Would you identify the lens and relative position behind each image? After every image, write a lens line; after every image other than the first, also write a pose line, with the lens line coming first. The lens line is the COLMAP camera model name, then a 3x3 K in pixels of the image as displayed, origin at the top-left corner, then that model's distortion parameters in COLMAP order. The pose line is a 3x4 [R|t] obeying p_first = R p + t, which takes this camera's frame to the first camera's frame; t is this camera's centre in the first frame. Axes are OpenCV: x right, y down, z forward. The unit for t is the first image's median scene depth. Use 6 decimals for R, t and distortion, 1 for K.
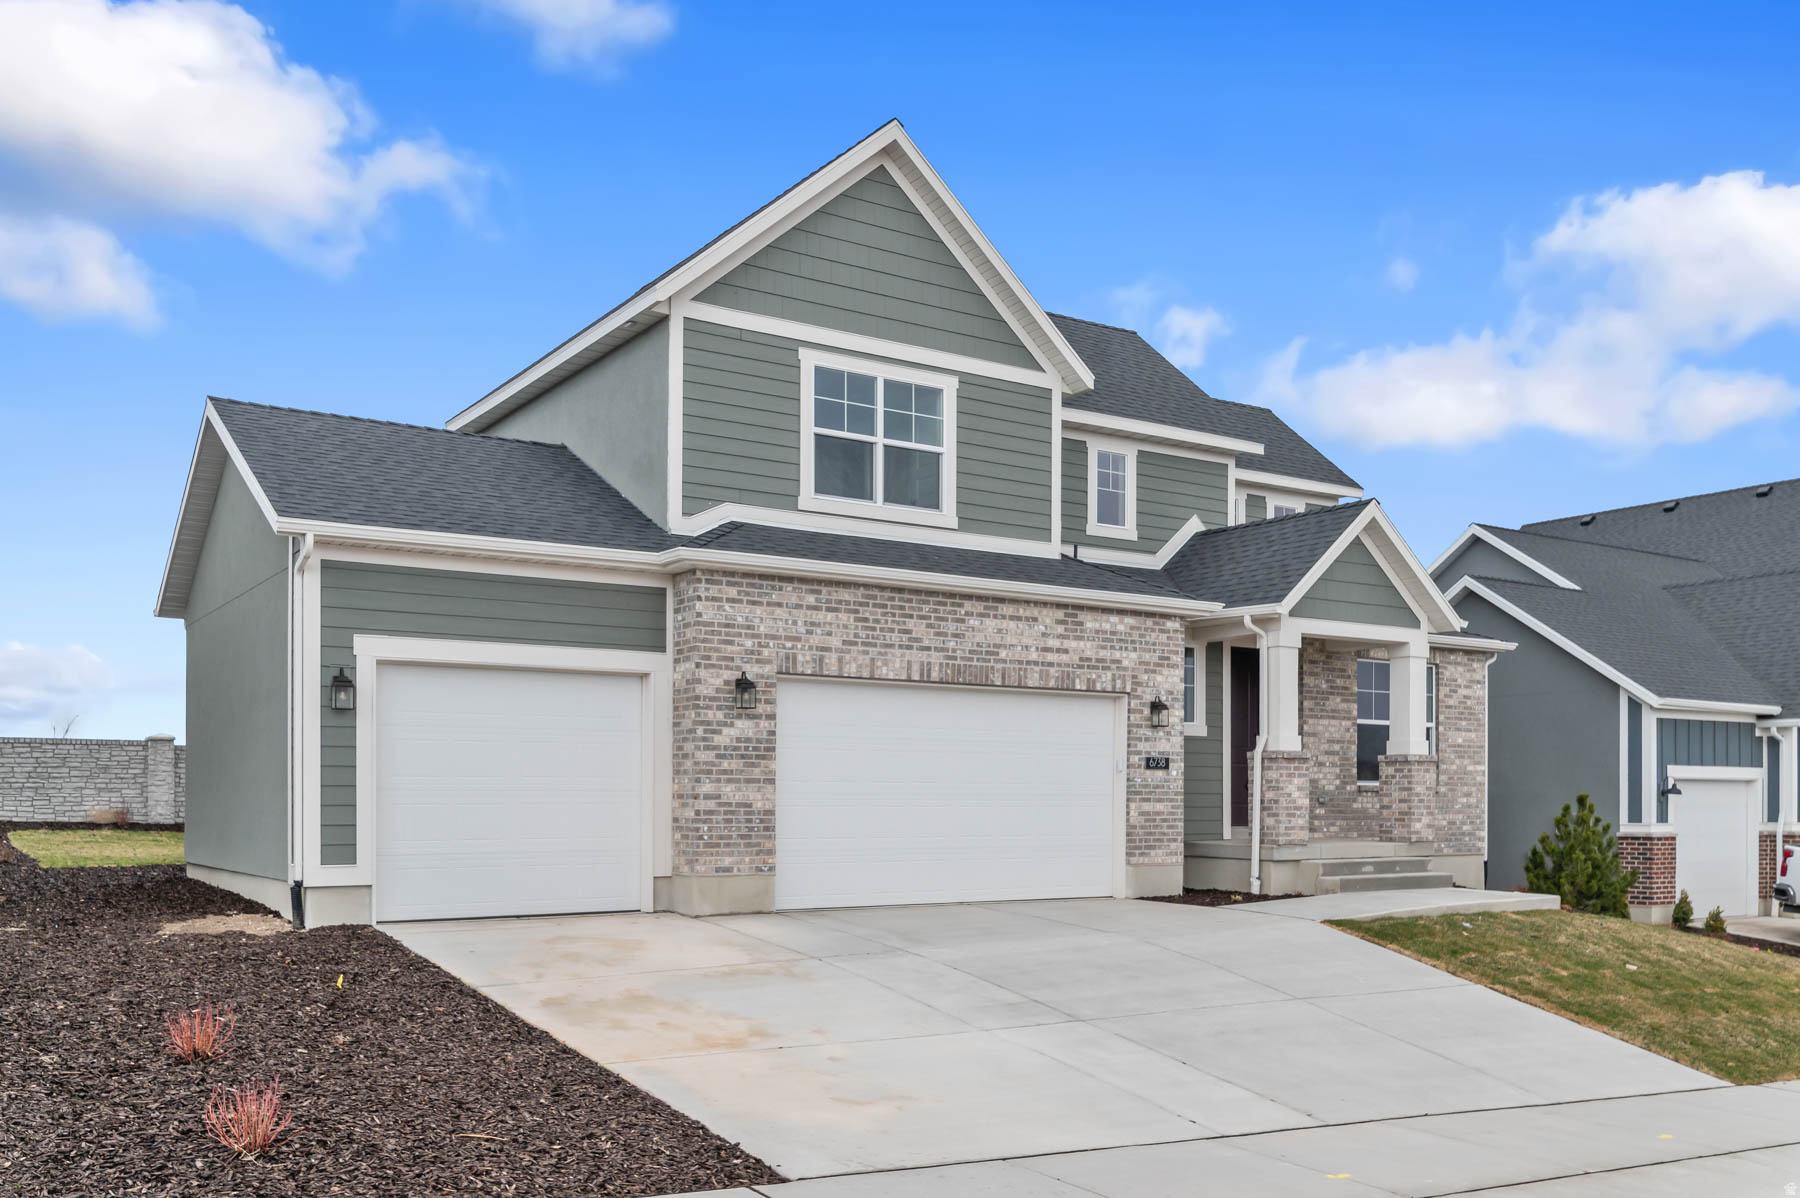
lens RADIAL K [[1532.2, 0, 900.0], [0, 1532.2, 599.0], [0, 0, 1]] dist [0.002902, 0.003090]
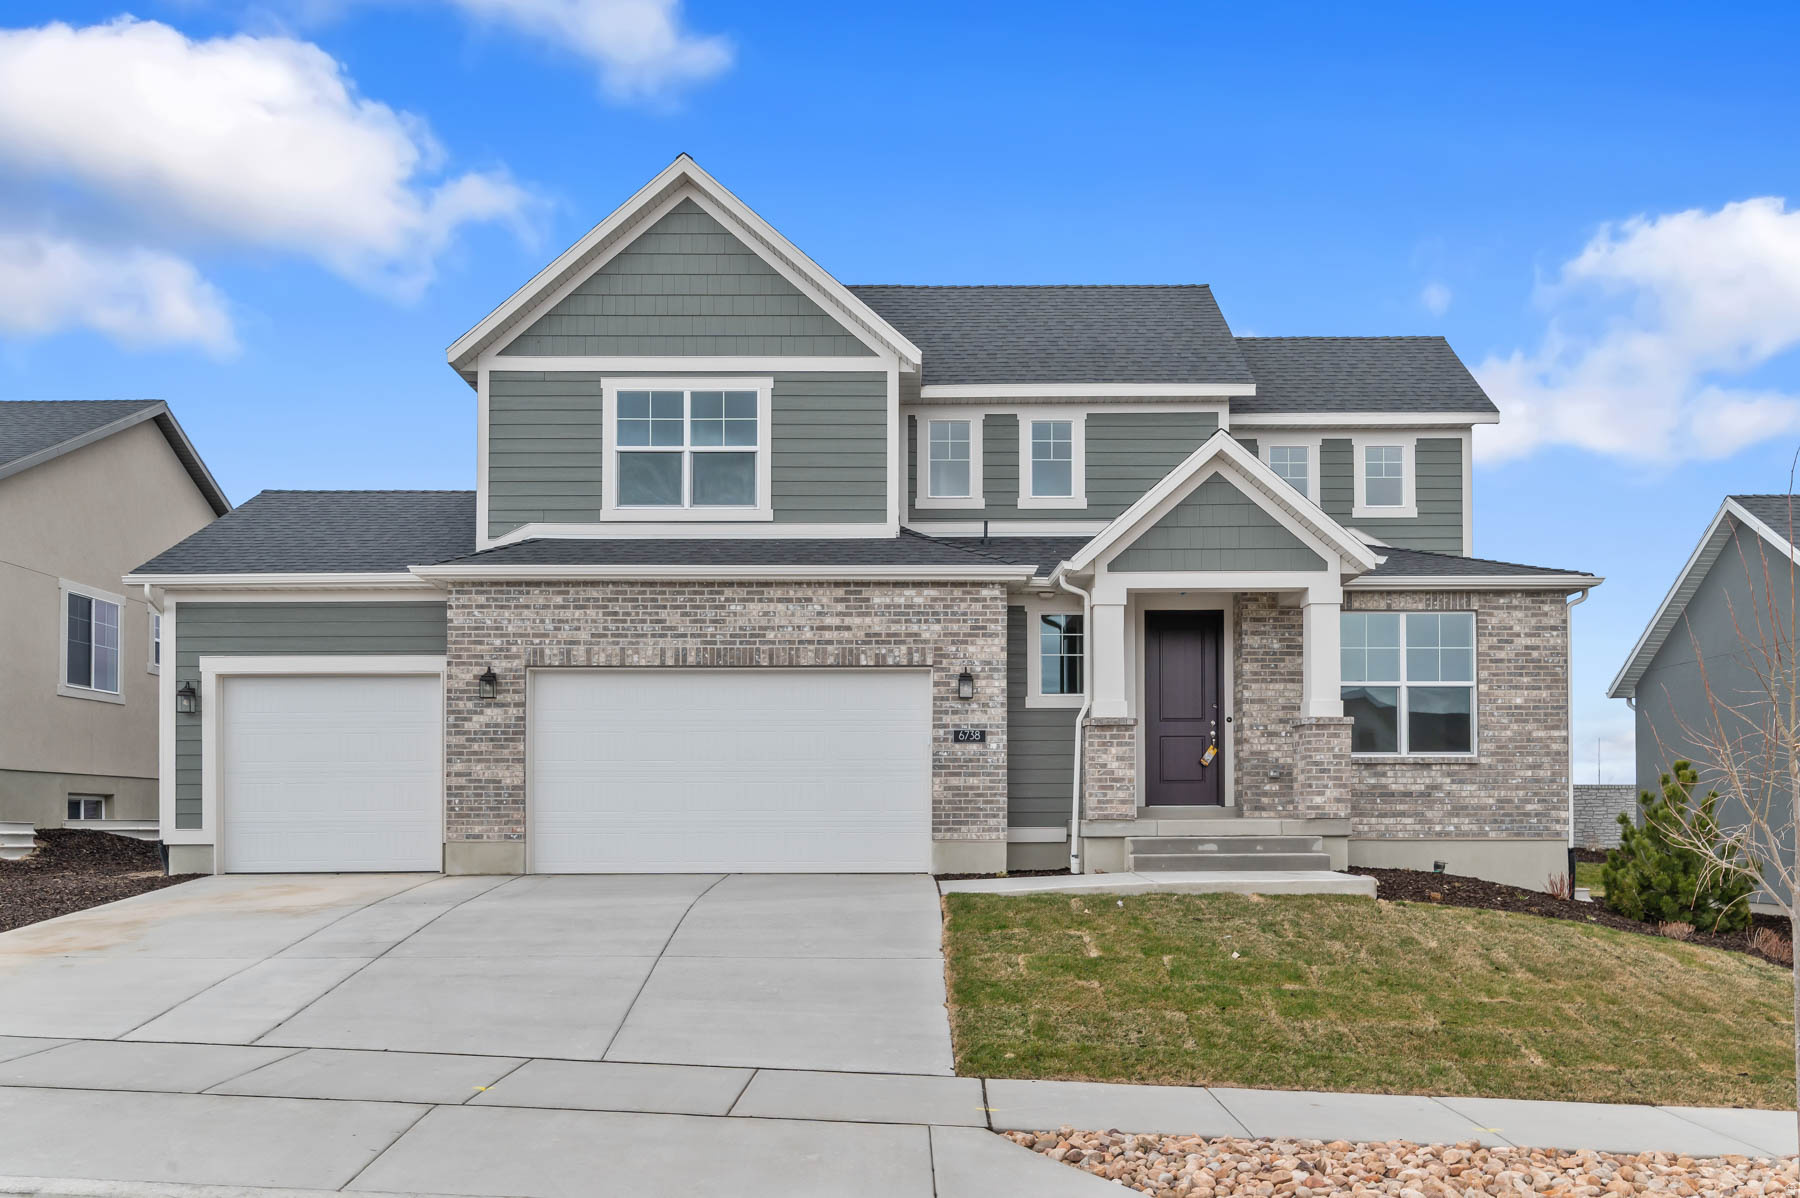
lens RADIAL K [[1455.8, 0, 906.0], [0, 1455.8, 610.1], [0, 0, 1]] dist [0.003287, 0.000412]
pose [[0.834286, -0.084889, -0.544757, 0.656093], [0.077203, 0.996328, -0.037023, 0.059805], [0.545900, -0.011169, 0.837776, 0.211635]]
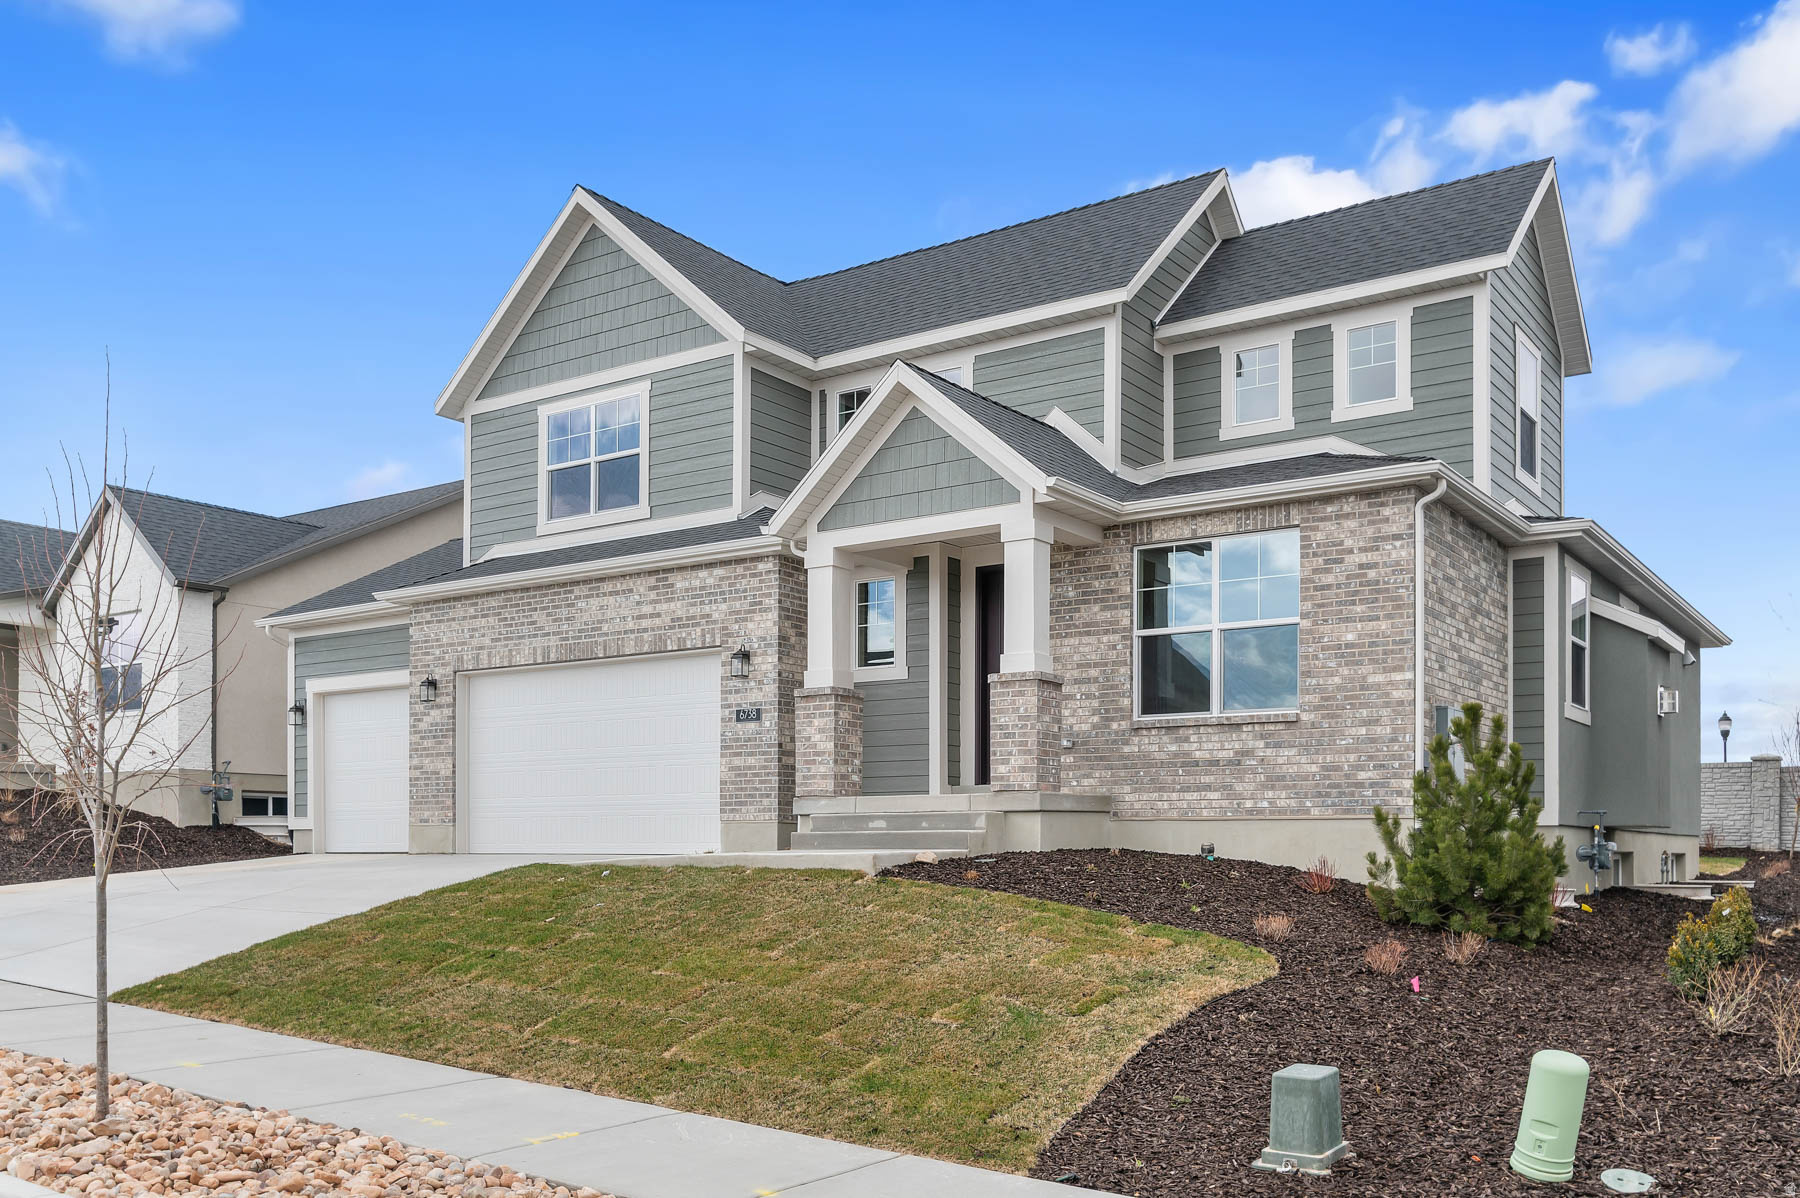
lens RADIAL K [[1544.0, 0, 899.7], [0, 1544.0, 641.8], [0, 0, 1]] dist [0.004691, 0.001818]
pose [[0.365654, -0.127081, -0.922035, 1.109291], [0.120240, 0.988784, -0.088597, 0.161387], [0.922952, -0.078469, 0.376832, 0.745461]]
